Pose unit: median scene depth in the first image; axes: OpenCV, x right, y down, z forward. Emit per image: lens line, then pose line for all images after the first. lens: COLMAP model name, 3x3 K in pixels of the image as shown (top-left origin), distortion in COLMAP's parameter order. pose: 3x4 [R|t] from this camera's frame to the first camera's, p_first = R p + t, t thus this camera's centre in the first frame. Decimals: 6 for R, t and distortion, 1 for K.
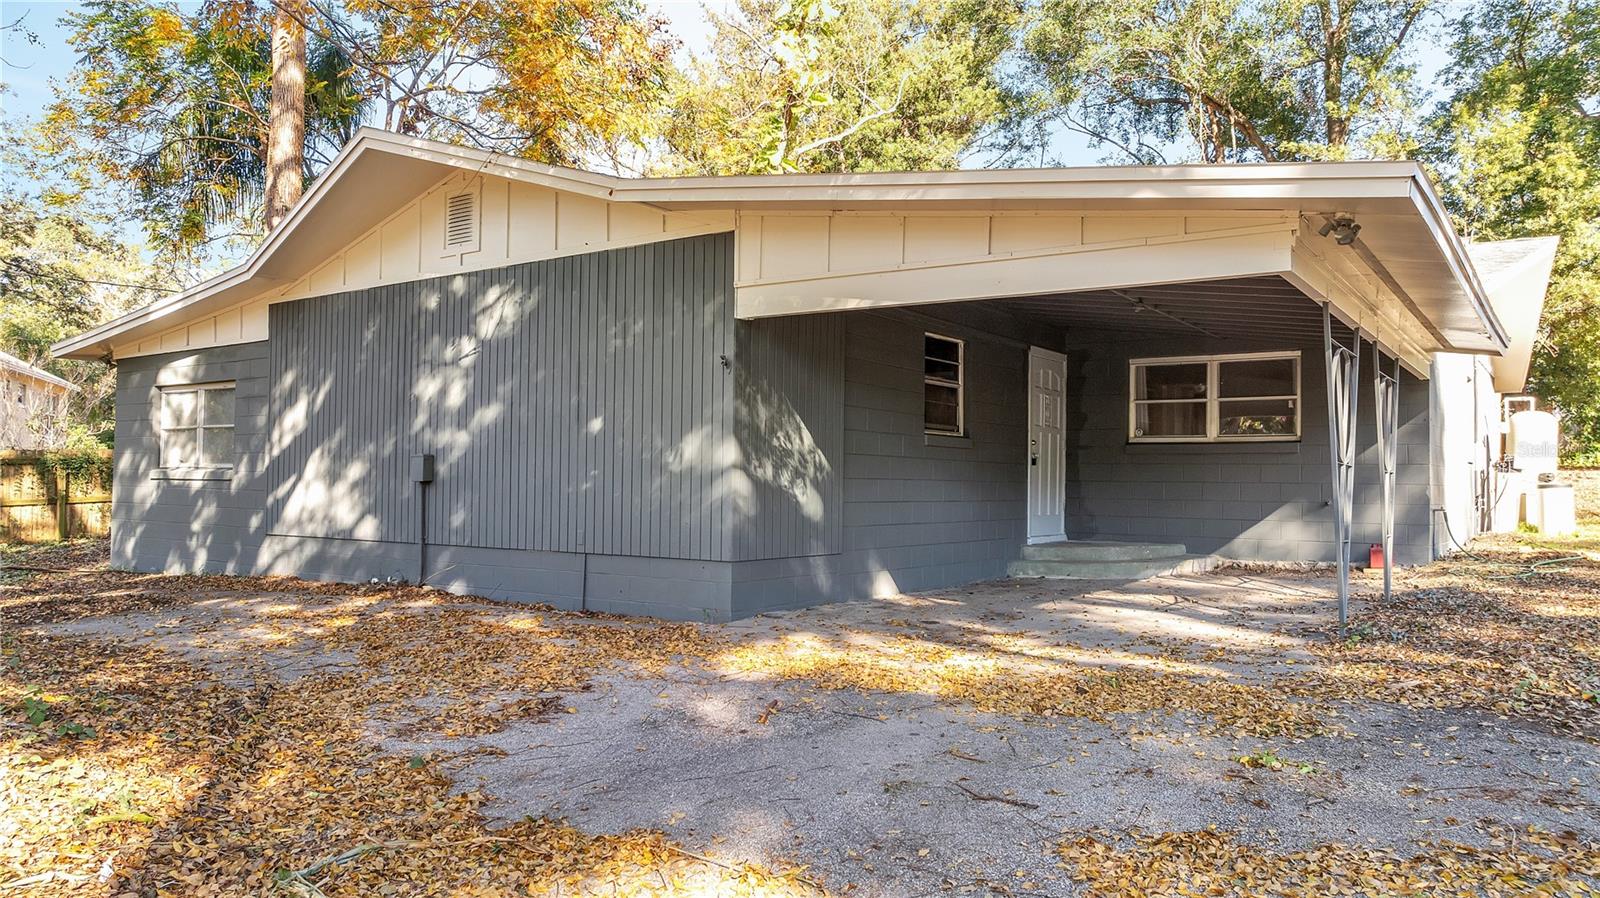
lens RADIAL K [[1129.7, 0, 800.0], [0, 1129.7, 449.0], [0, 0, 1]] dist [-0.065658, 0.077679]
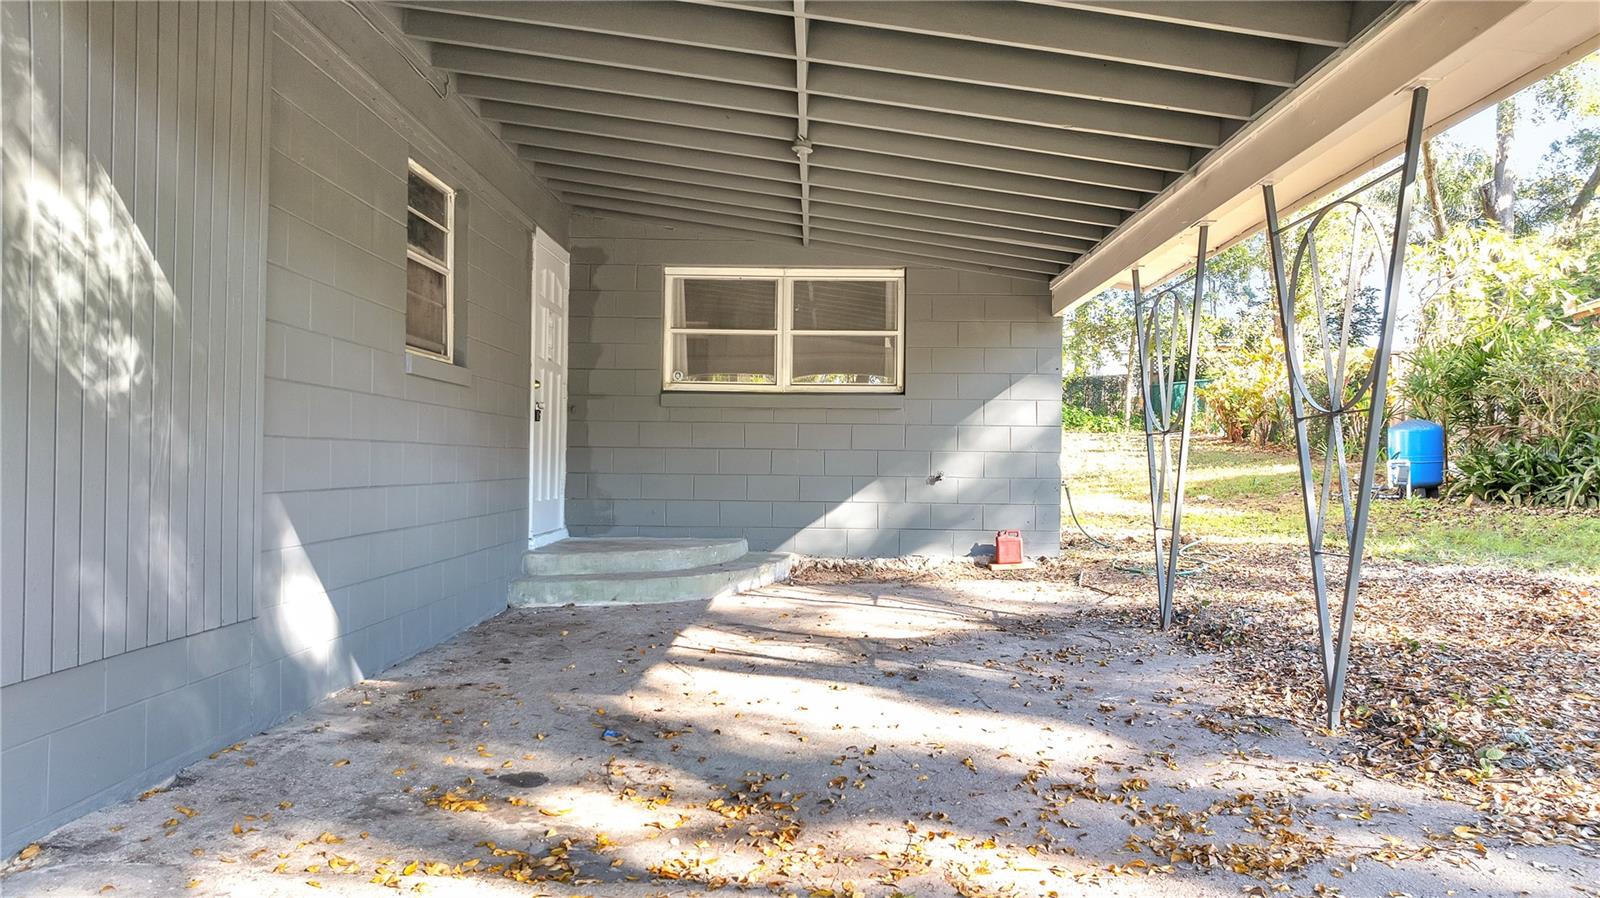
lens RADIAL K [[1123.6, 0, 805.2], [0, 1123.6, 446.5], [0, 0, 1]] dist [-0.046659, 0.036752]
pose [[0.820779, 0.003860, 0.571233, -0.022615], [-0.016946, 0.999702, 0.017595, 0.014869], [-0.570994, -0.024122, 0.820600, 0.399742]]
